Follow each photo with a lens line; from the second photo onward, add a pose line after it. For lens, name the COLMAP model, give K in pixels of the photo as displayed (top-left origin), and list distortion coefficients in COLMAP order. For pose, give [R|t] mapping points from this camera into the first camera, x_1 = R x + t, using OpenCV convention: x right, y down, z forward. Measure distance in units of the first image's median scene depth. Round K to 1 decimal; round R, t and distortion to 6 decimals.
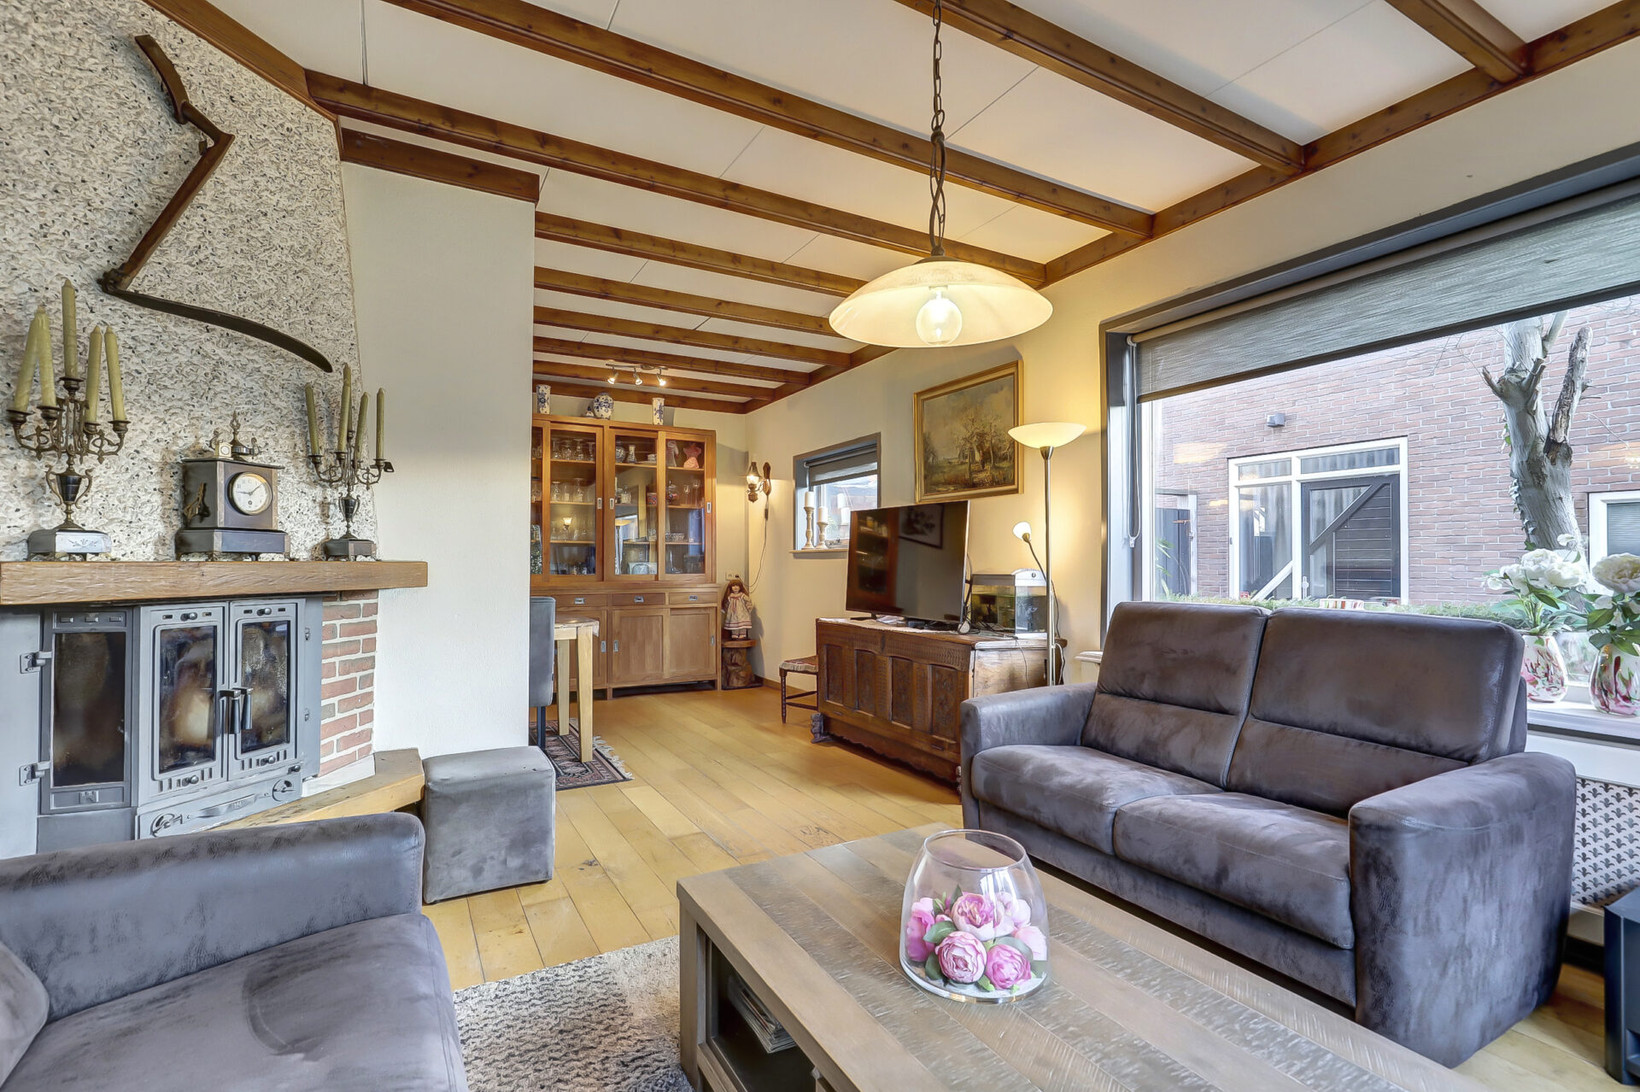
lens RADIAL K [[742.1, 0, 824.7], [0, 742.1, 551.0], [0, 0, 1]] dist [-0.000736, -0.000287]
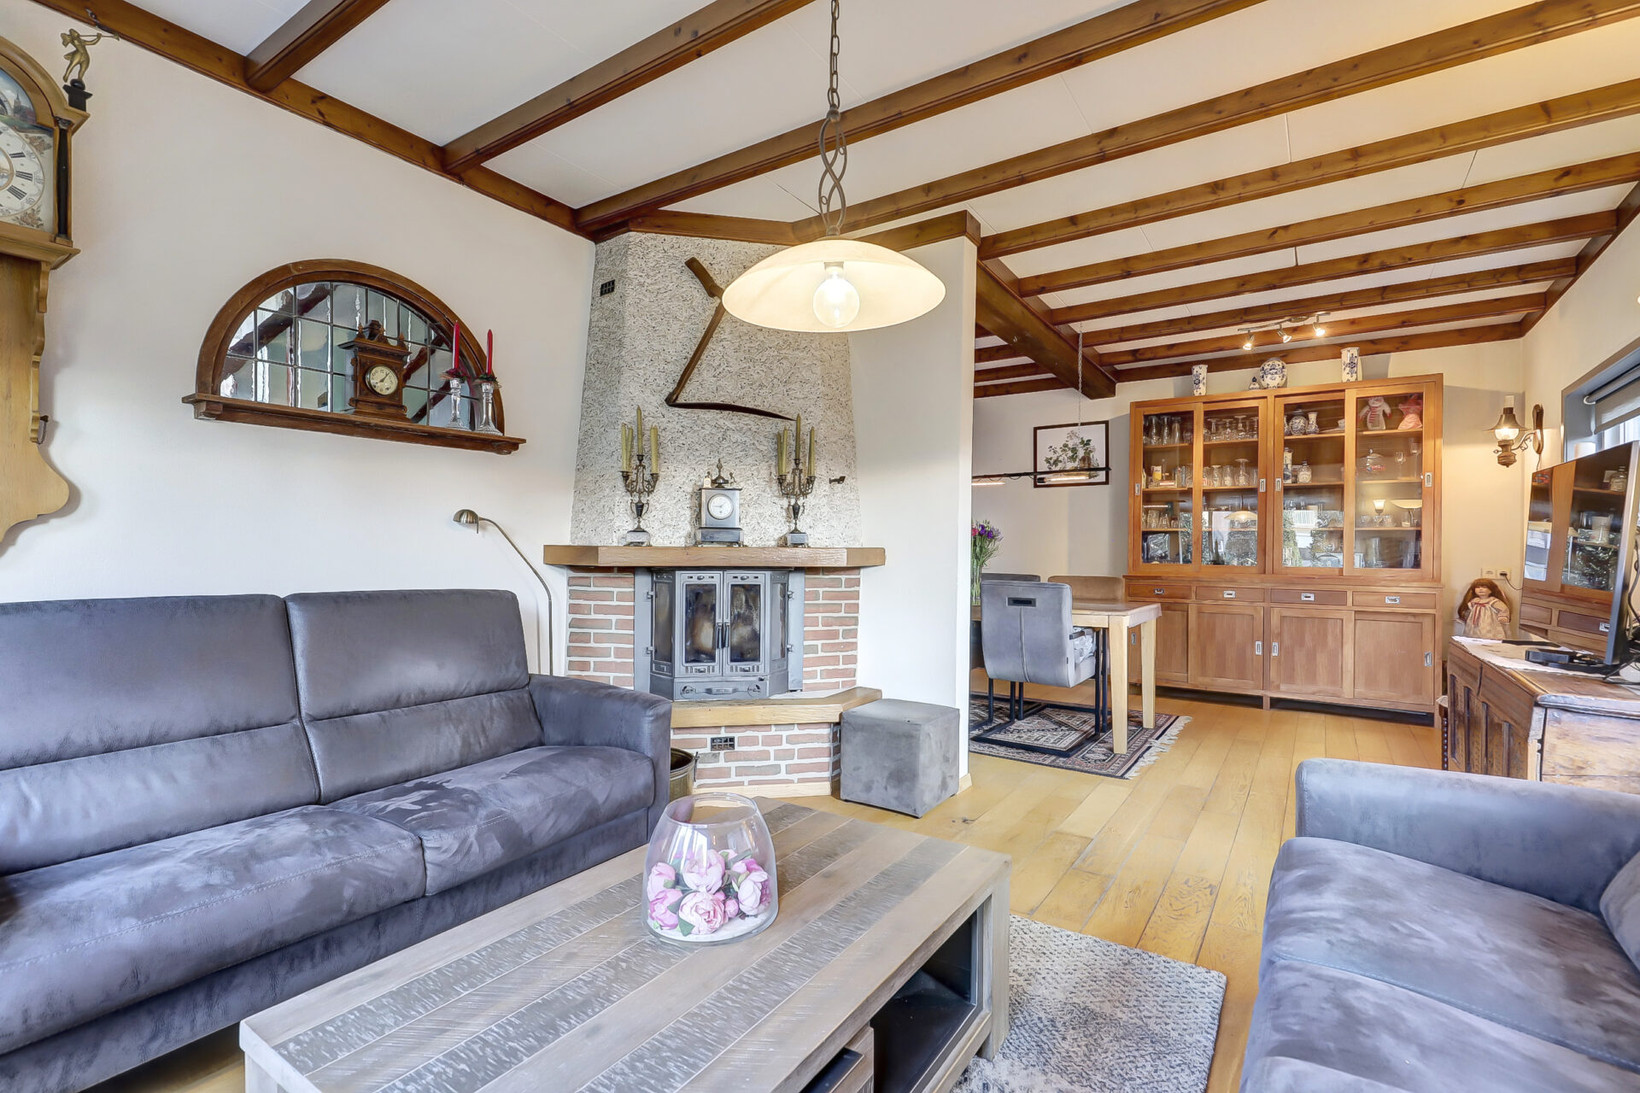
lens RADIAL K [[742.1, 0, 812.5], [0, 742.1, 546.1], [0, 0, 1]] dist [-0.000736, -0.000287]
pose [[0.448851, -0.001232, -0.893606, 0.505803], [0.005778, 0.999982, 0.001524, 0.006646], [0.893588, -0.005847, 0.448850, 0.264302]]
